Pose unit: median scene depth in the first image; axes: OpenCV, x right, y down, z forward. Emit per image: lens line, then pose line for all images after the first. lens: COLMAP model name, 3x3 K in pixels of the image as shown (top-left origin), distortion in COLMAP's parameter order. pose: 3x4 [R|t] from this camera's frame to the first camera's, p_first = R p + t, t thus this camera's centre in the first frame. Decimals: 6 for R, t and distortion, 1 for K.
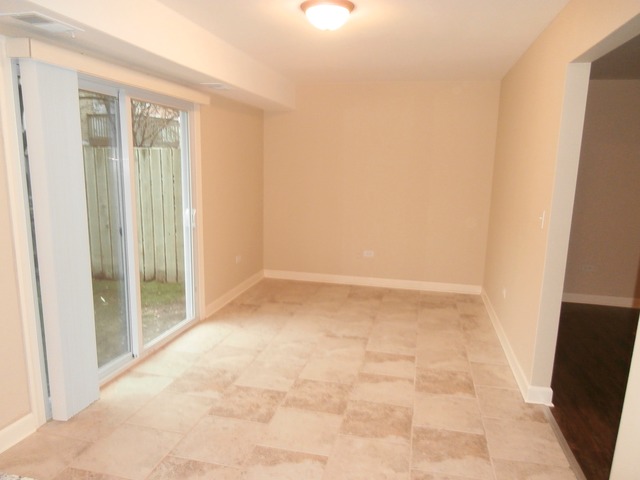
lens RADIAL K [[453.7, 0, 314.2], [0, 453.7, 240.6], [0, 0, 1]] dist [-0.009385, -0.010437]
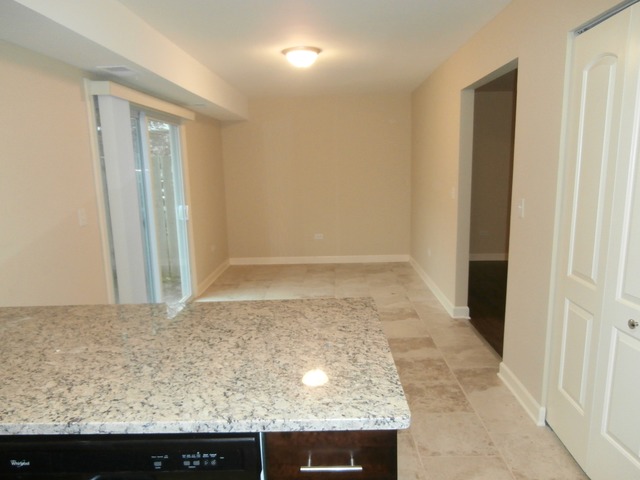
lens RADIAL K [[453.7, 0, 319.9], [0, 453.7, 239.5], [0, 0, 1]] dist [-0.009385, -0.010437]
pose [[0.977165, -0.077292, 0.197926, -0.158935], [0.078074, 0.996940, 0.003865, 0.043853], [-0.197619, 0.011676, 0.980209, -0.254957]]
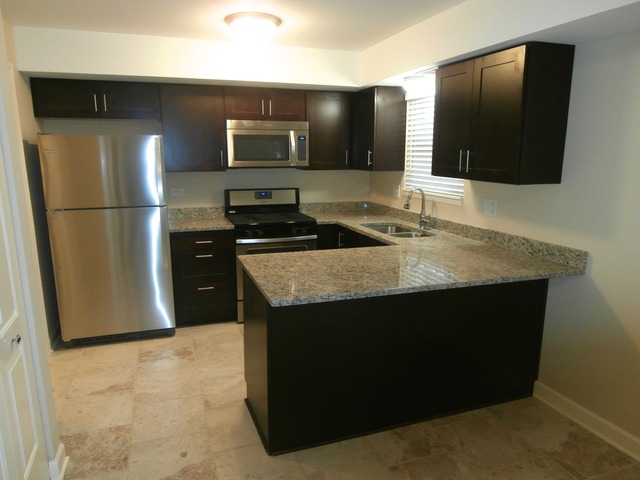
lens RADIAL K [[453.7, 0, 325.6], [0, 453.7, 241.6], [0, 0, 1]] dist [-0.009385, -0.010437]
pose [[-0.828593, 0.080205, -0.554077, 0.807476], [-0.123144, 0.939337, 0.320128, -0.377181], [0.546141, 0.333487, -0.768451, 1.991618]]
